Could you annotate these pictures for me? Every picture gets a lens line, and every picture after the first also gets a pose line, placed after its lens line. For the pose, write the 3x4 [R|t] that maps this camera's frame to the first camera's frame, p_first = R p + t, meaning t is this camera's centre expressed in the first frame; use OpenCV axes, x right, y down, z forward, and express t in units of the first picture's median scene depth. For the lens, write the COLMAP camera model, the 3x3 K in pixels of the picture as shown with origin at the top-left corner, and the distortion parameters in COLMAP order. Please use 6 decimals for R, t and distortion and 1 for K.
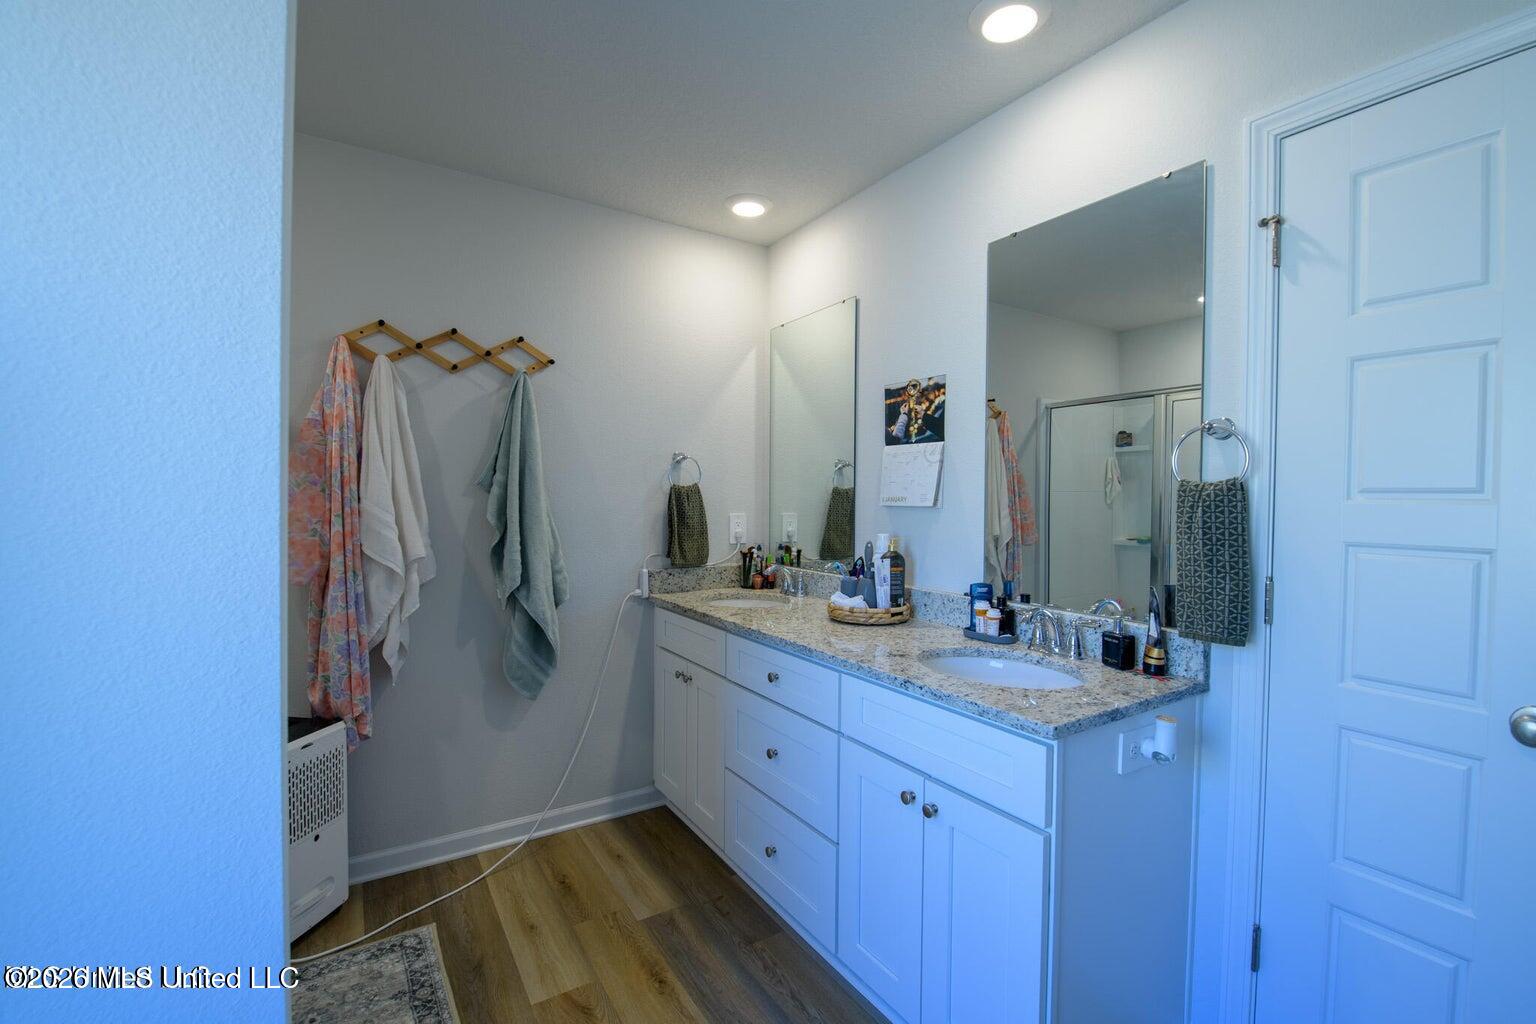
lens RADIAL K [[664.8, 0, 779.0], [0, 664.8, 516.5], [0, 0, 1]] dist [-0.002469, -0.008321]
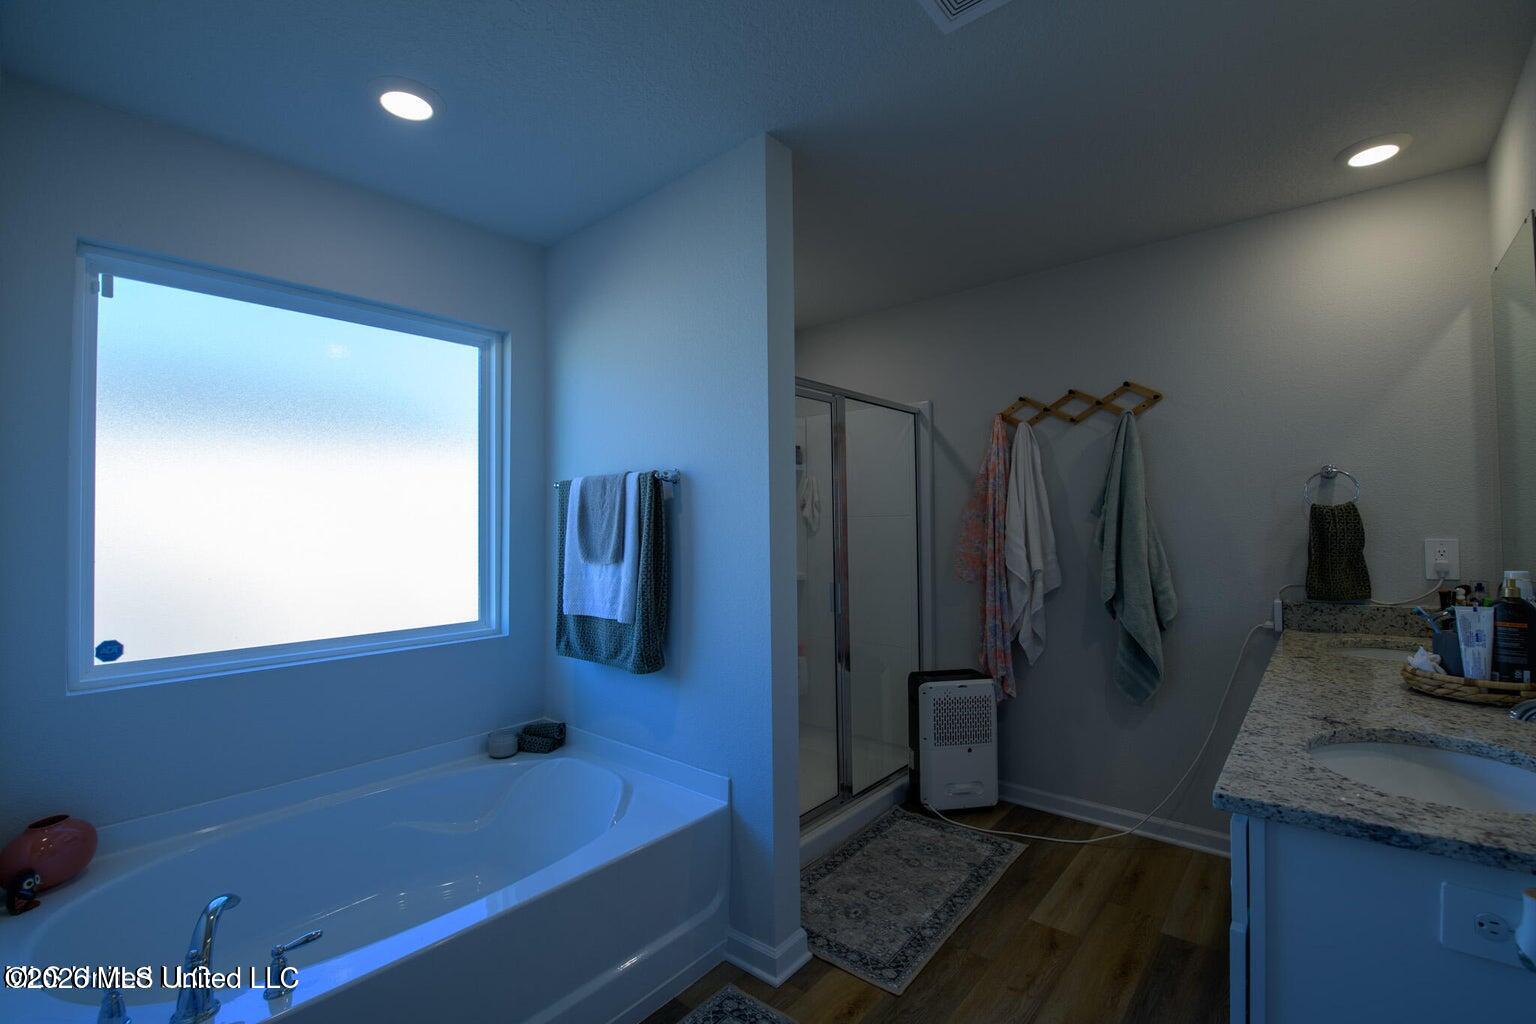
lens RADIAL K [[664.8, 0, 780.2], [0, 664.8, 518.1], [0, 0, 1]] dist [-0.002469, -0.008321]
pose [[0.290196, -0.022095, -0.956712, 0.592919], [-0.008747, 0.999630, -0.025739, -0.003076], [0.956927, 0.015838, 0.289896, 0.121221]]
